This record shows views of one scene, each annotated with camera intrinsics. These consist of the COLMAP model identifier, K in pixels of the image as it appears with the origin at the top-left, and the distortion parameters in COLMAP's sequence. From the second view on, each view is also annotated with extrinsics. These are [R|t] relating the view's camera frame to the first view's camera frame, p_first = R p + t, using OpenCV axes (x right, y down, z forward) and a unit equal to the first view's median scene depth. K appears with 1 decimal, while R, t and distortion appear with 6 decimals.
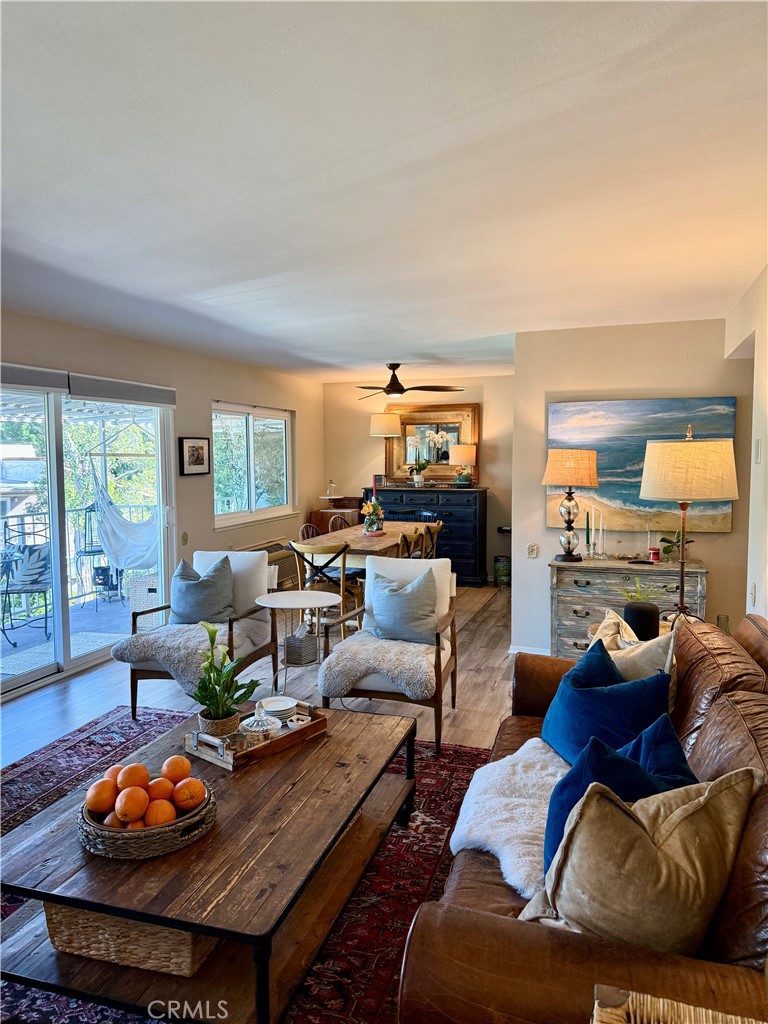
lens RADIAL K [[722.4, 0, 380.5], [0, 722.4, 510.5], [0, 0, 1]] dist [-0.003422, -0.005550]
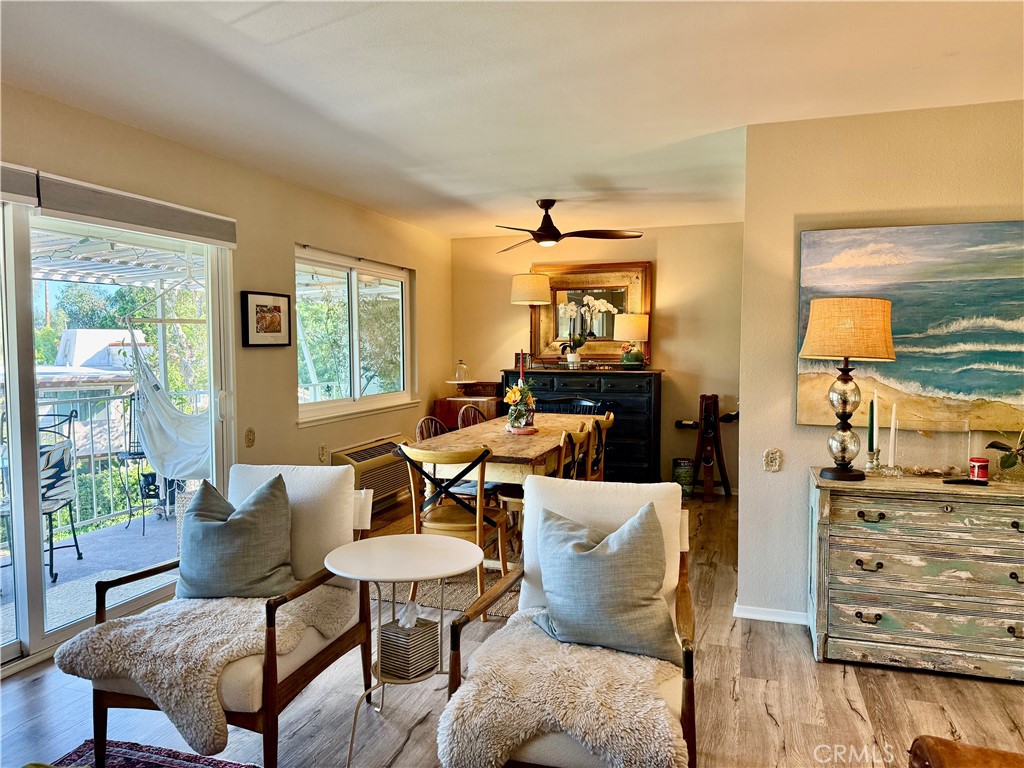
lens RADIAL K [[722.4, 0, 517.0], [0, 722.4, 387.1], [0, 0, 1]] dist [-0.003422, -0.005550]
pose [[0.999923, 0.002998, 0.012011, -0.028549], [-0.002769, 0.999814, -0.019099, 0.003242], [-0.012066, 0.019065, 0.999745, 0.364807]]
